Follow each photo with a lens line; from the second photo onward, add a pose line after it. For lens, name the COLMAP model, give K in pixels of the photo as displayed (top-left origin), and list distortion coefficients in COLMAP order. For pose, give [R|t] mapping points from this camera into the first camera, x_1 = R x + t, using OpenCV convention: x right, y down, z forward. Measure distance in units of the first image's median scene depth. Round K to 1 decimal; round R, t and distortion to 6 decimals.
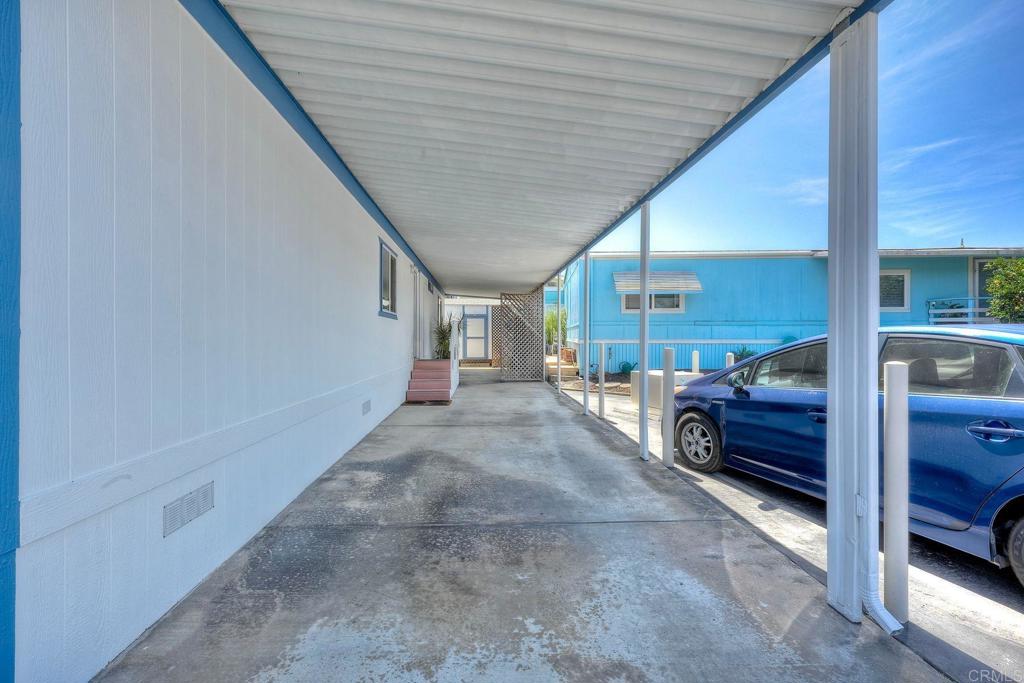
lens RADIAL K [[462.8, 0, 520.6], [0, 462.8, 336.7], [0, 0, 1]] dist [-0.009383, 0.002089]
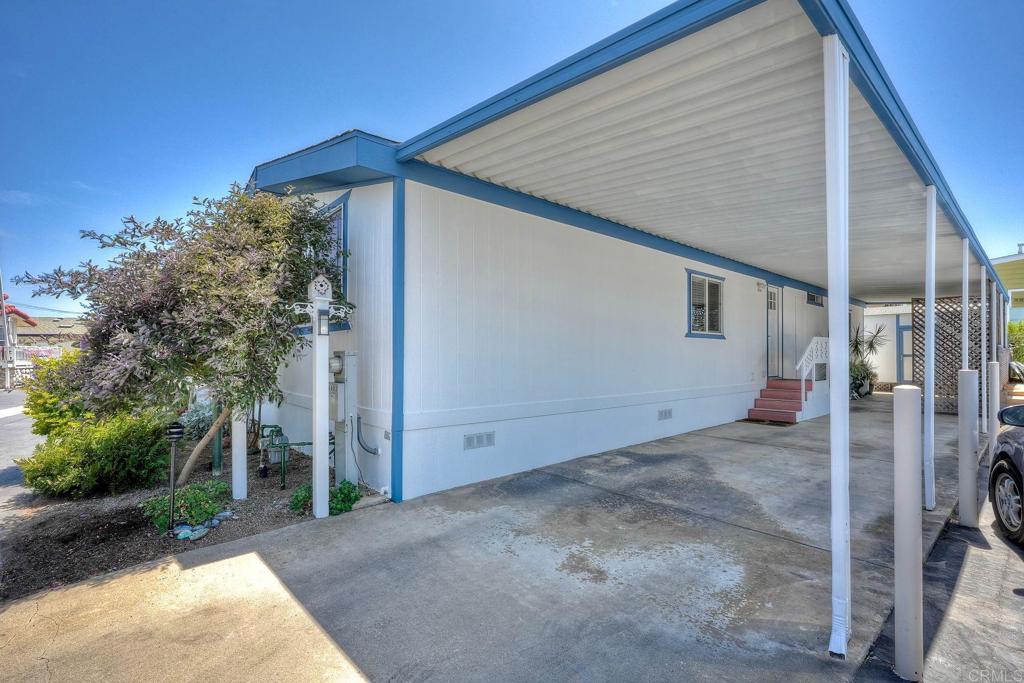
lens RADIAL K [[462.8, 0, 504.2], [0, 462.8, 344.7], [0, 0, 1]] dist [-0.009383, 0.002089]
pose [[0.601841, -0.018744, -0.798396, 0.738281], [0.002408, 0.999763, -0.021656, -0.006111], [0.798612, 0.011110, 0.601743, -0.111179]]
